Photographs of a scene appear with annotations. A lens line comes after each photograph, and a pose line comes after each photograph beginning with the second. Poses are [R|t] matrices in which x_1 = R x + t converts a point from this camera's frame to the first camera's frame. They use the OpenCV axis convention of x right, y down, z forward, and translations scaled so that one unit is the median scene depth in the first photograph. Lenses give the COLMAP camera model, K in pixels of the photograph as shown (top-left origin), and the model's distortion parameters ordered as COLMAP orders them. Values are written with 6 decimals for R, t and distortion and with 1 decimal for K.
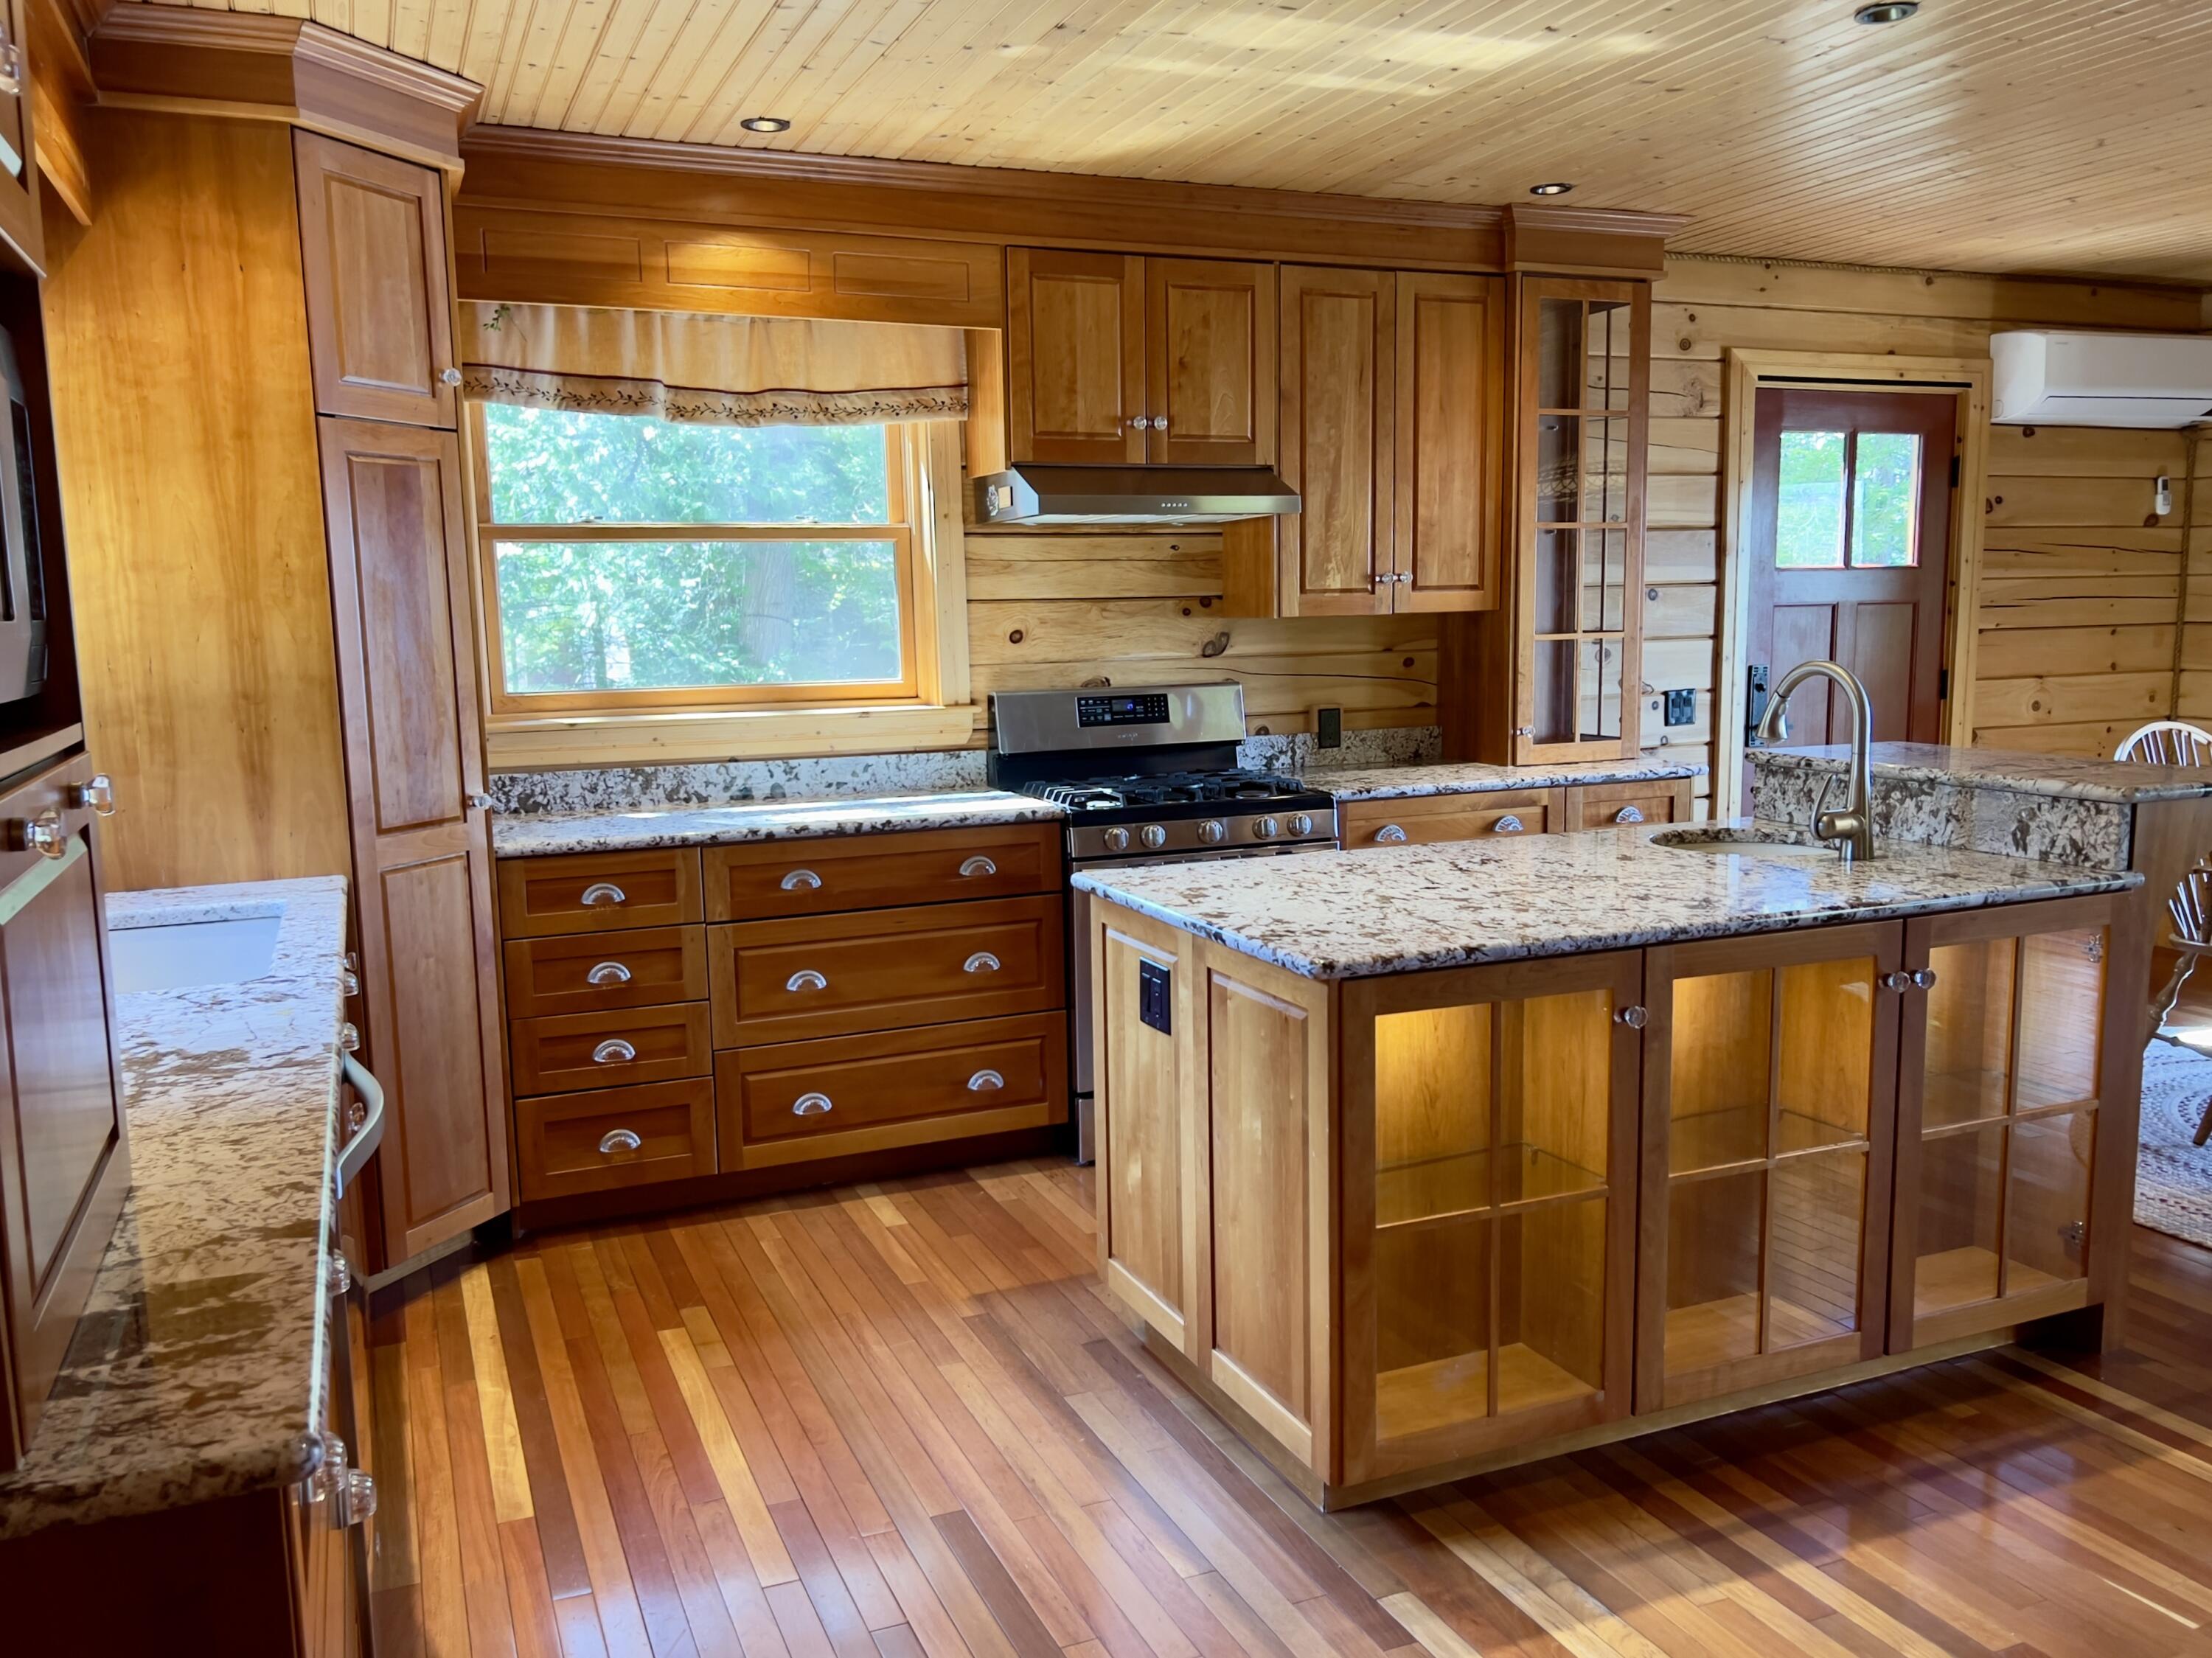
lens RADIAL K [[1751.4, 0, 1102.7], [0, 1751.4, 852.4], [0, 0, 1]] dist [0.081237, -0.017564]
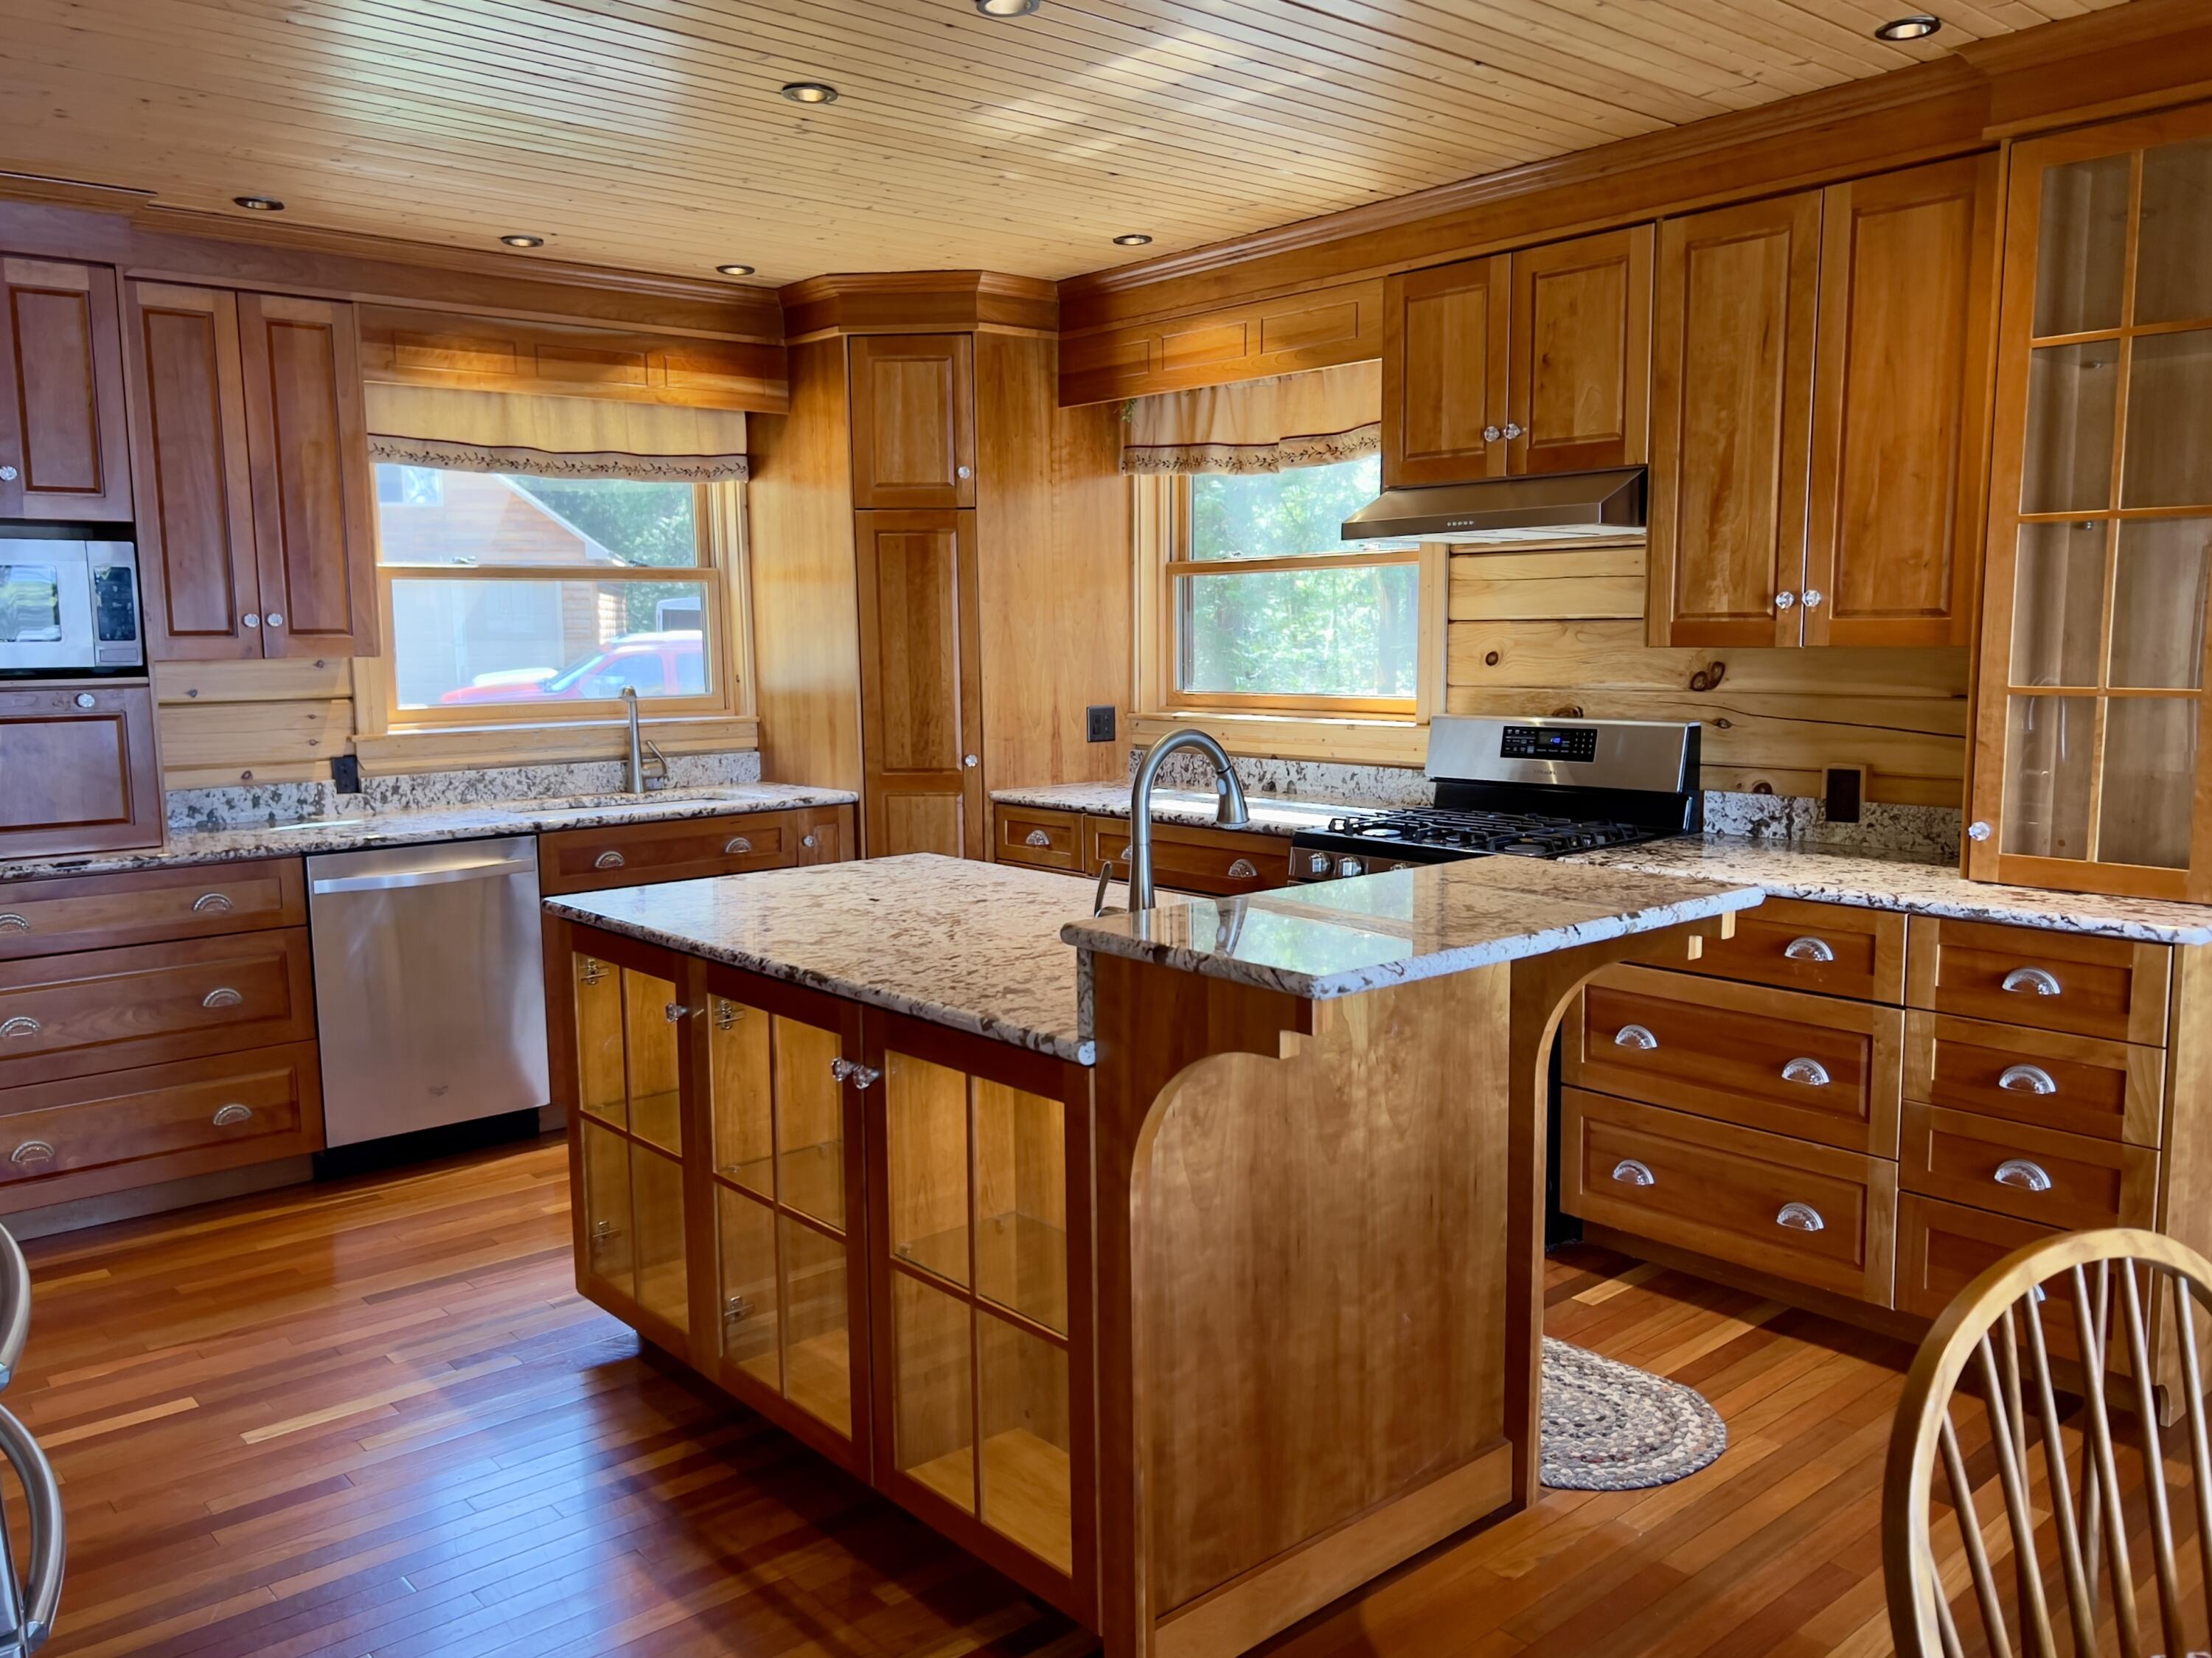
lens RADIAL K [[1751.4, 0, 1099.5], [0, 1751.4, 818.0], [0, 0, 1]] dist [0.081237, -0.017564]
pose [[0.306324, 0.122023, -0.944074, 0.833530], [-0.130678, 0.987751, 0.085267, -0.094077], [0.942915, 0.097251, 0.318517, 0.514867]]
